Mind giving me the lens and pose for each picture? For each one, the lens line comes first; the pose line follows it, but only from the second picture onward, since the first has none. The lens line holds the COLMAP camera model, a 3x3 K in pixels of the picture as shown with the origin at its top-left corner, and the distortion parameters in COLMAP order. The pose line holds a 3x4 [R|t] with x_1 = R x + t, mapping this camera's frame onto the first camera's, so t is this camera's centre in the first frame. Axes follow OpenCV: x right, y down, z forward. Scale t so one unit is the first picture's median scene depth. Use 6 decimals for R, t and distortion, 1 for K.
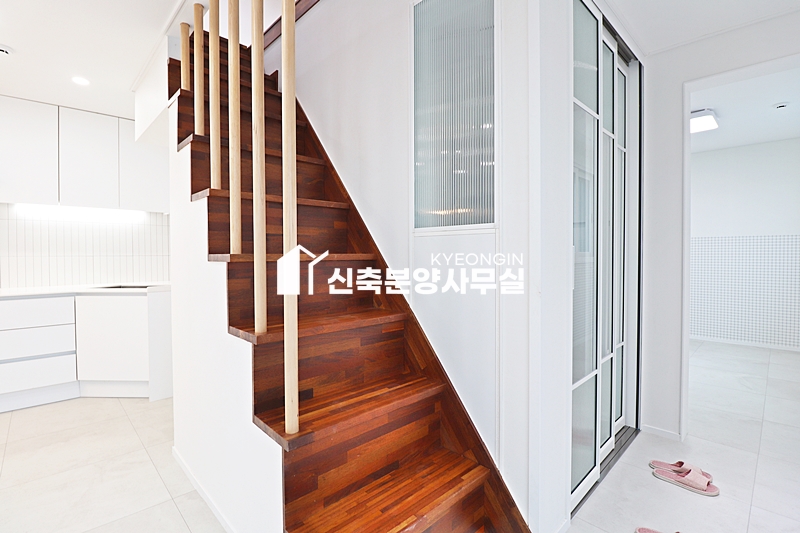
lens RADIAL K [[374.6, 0, 405.7], [0, 374.6, 259.4], [0, 0, 1]] dist [-0.001084, -0.011815]
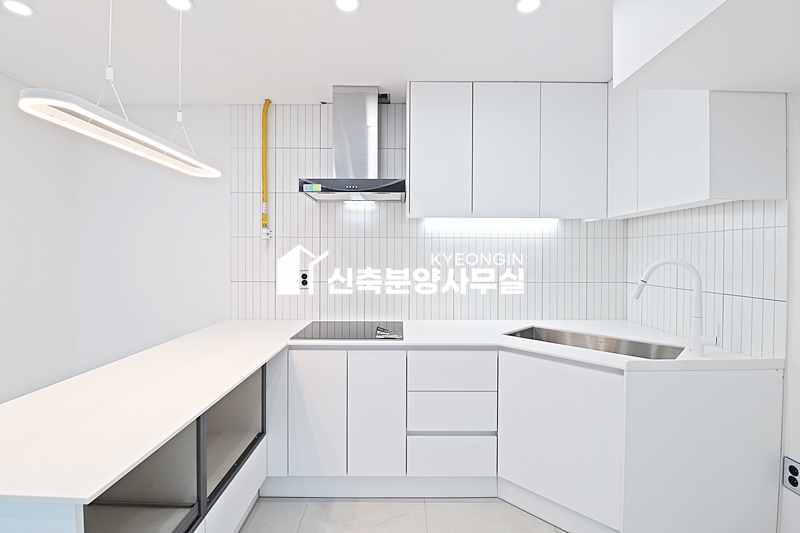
lens RADIAL K [[370.7, 0, 399.6], [0, 370.7, 259.0], [0, 0, 1]] dist [0.002107, -0.012350]
pose [[0.716731, 0.012431, -0.697239, -0.550249], [-0.017335, 0.999850, 0.000007, -0.063725], [0.697134, 0.012082, 0.716839, 0.391179]]
